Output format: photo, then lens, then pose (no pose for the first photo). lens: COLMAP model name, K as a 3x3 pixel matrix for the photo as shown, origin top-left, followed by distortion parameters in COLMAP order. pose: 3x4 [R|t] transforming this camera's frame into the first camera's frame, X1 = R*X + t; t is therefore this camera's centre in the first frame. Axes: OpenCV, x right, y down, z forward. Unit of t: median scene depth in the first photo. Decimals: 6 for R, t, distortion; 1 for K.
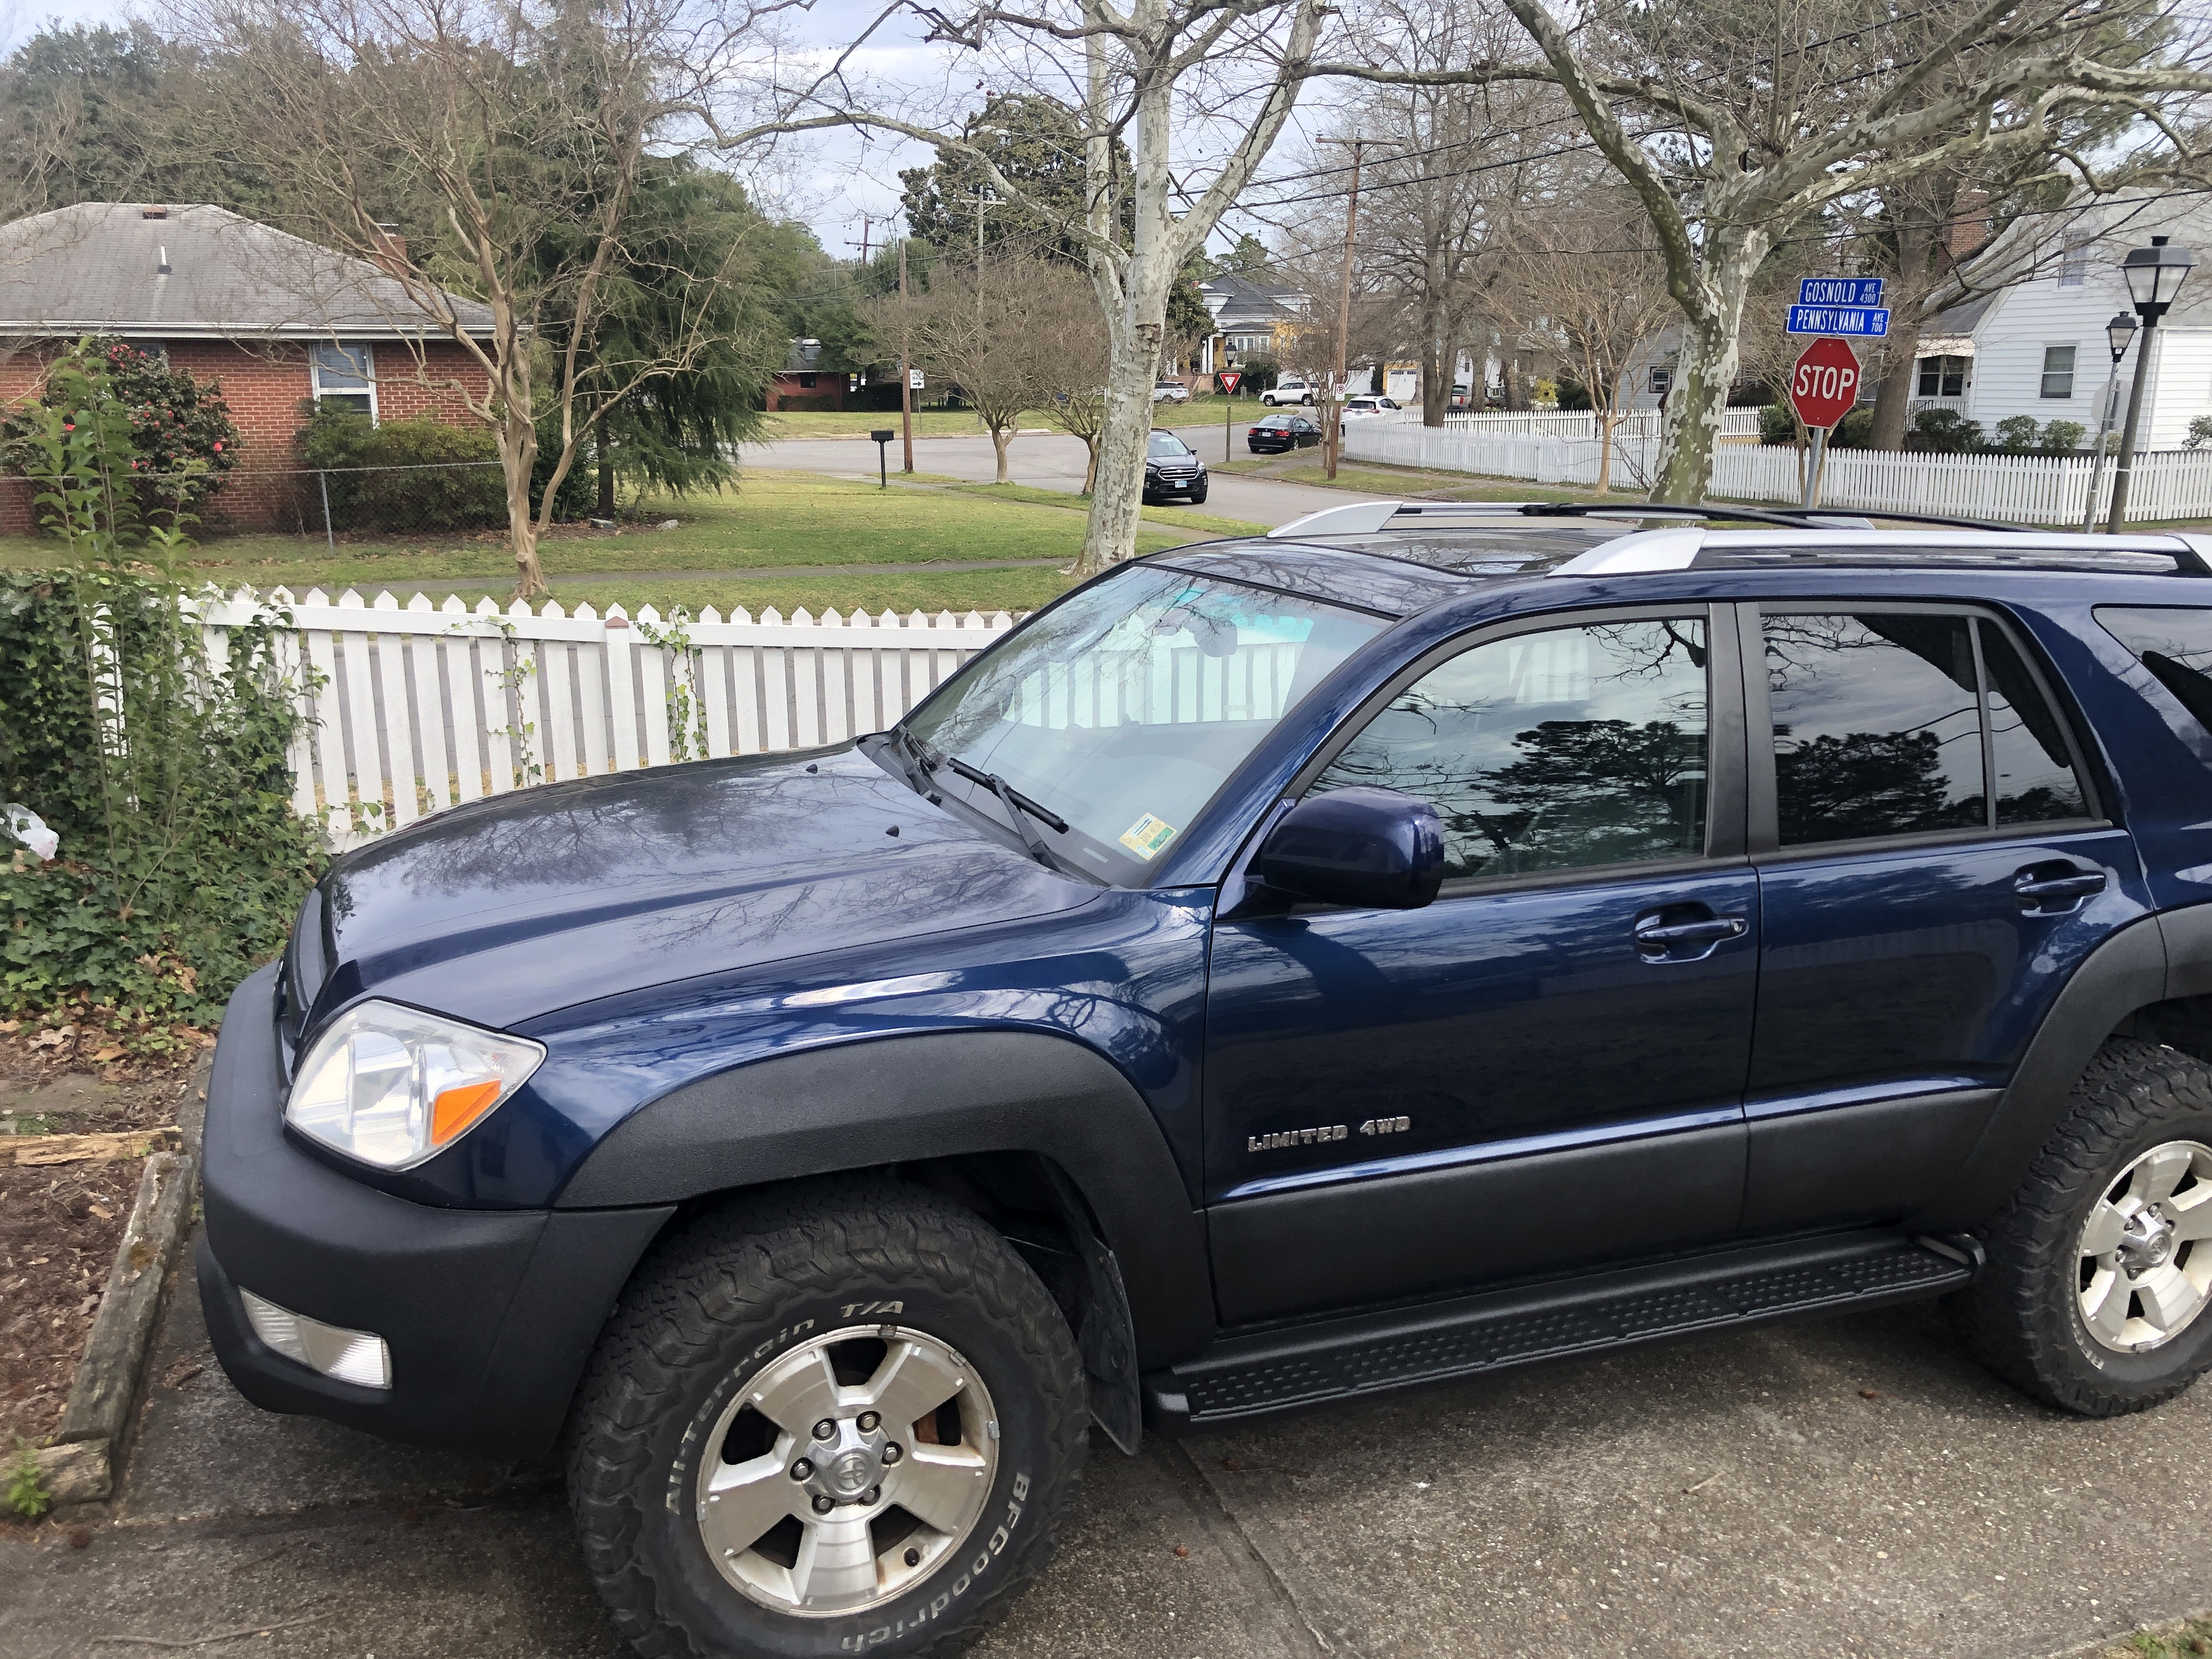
lens RADIAL K [[1845.4, 0, 1098.1], [0, 1845.4, 811.5], [0, 0, 1]] dist [0.017548, -0.008664]
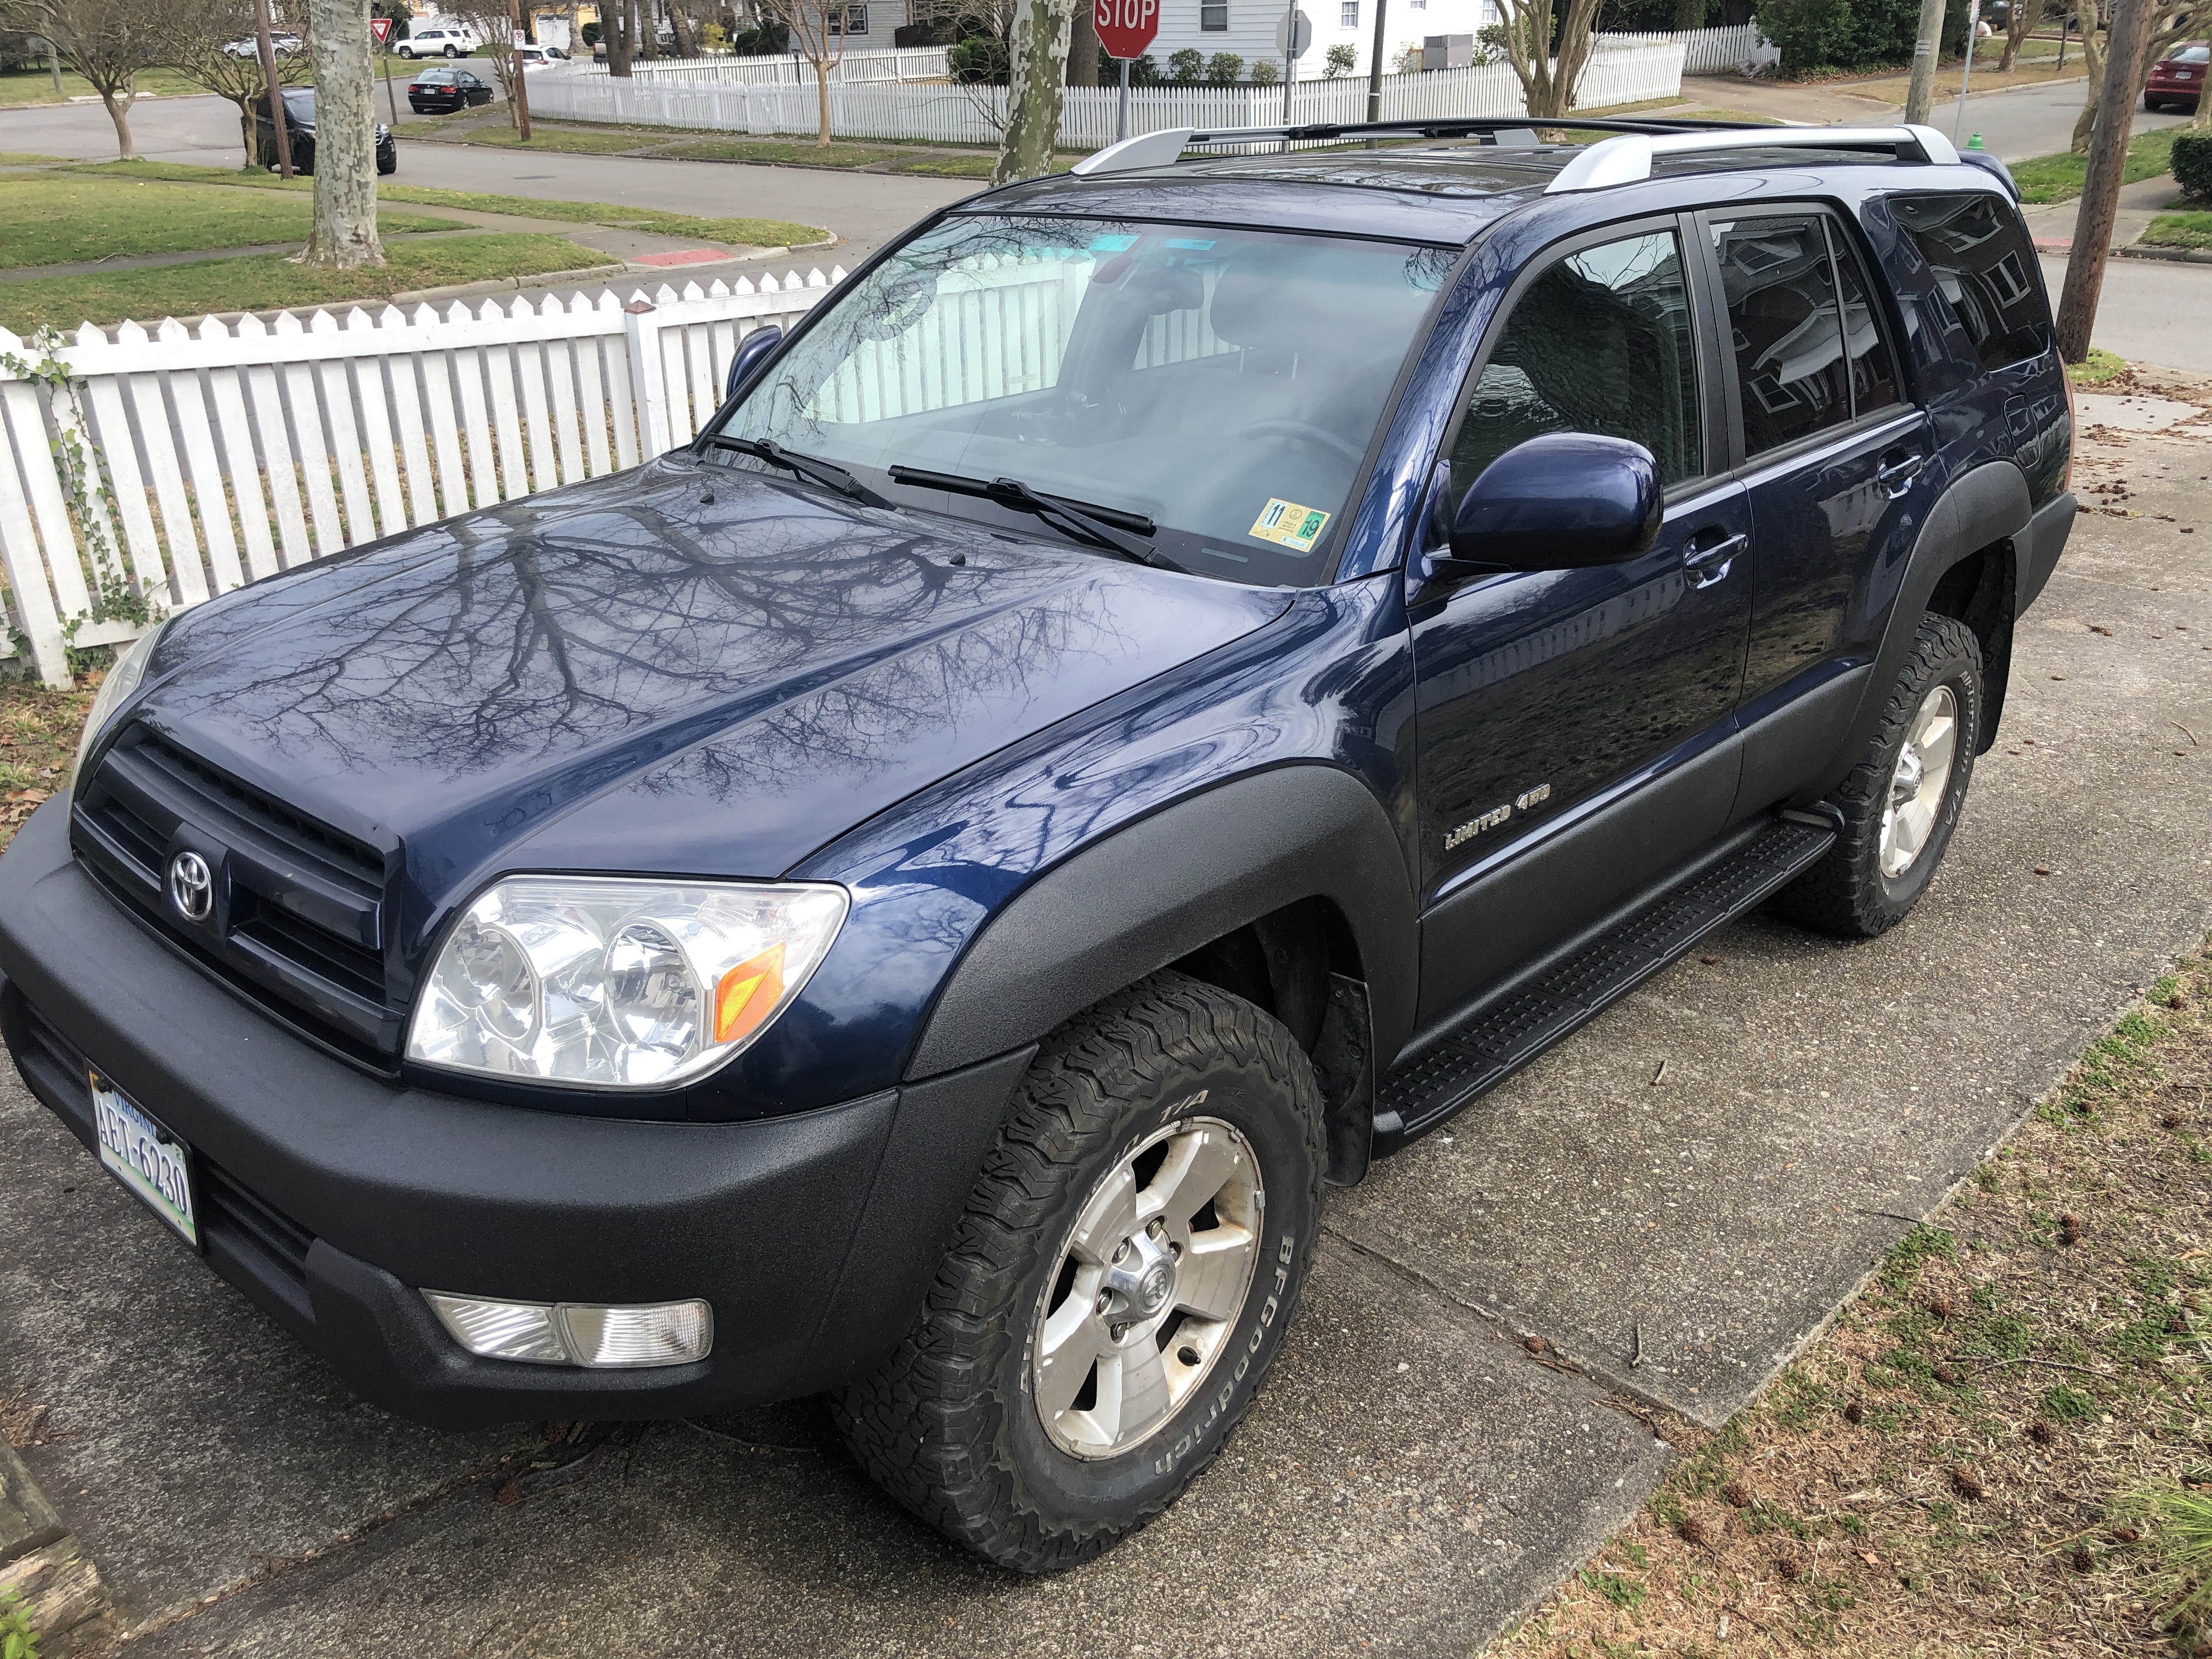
lens RADIAL K [[1845.4, 0, 1122.8], [0, 1845.4, 816.0], [0, 0, 1]] dist [0.017548, -0.008664]
pose [[0.905765, -0.185128, 0.381205, -0.304248], [0.115991, 0.973485, 0.197161, -0.024882], [-0.407597, -0.134365, 0.903222, 0.168531]]
